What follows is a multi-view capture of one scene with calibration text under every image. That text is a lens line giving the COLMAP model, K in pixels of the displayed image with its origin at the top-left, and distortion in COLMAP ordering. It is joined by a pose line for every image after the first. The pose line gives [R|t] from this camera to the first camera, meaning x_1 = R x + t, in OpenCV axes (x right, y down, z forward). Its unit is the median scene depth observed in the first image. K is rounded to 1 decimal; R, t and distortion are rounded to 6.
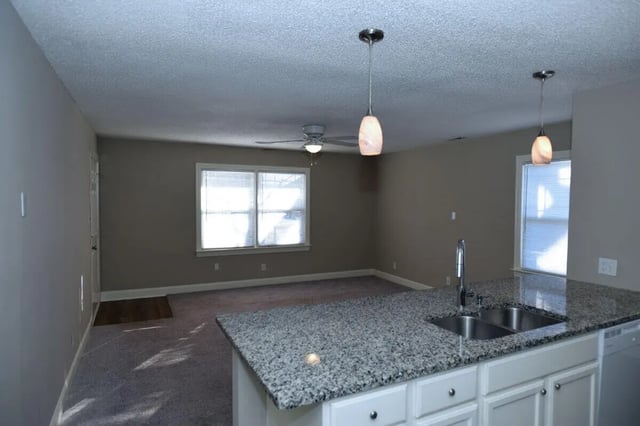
lens RADIAL K [[375.6, 0, 320.0], [0, 375.6, 213.0], [0, 0, 1]] dist [-0.016257, -0.000253]
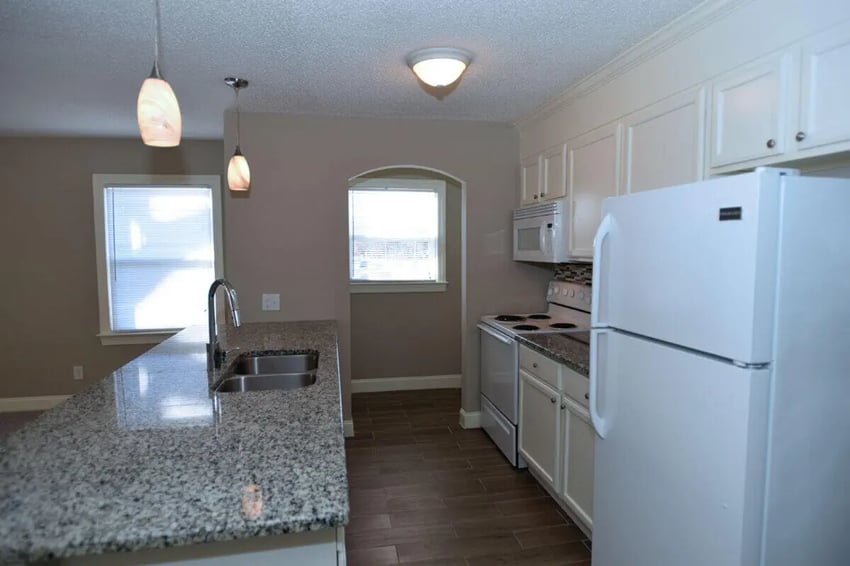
lens RADIAL K [[498.8, 0, 425.0], [0, 498.8, 283.0], [0, 0, 1]] dist [-0.016257, -0.000253]
pose [[0.262171, -0.075461, 0.962067, -0.601490], [0.037595, 0.996980, 0.067955, 0.032330], [-0.964289, 0.018353, 0.264216, 0.429019]]
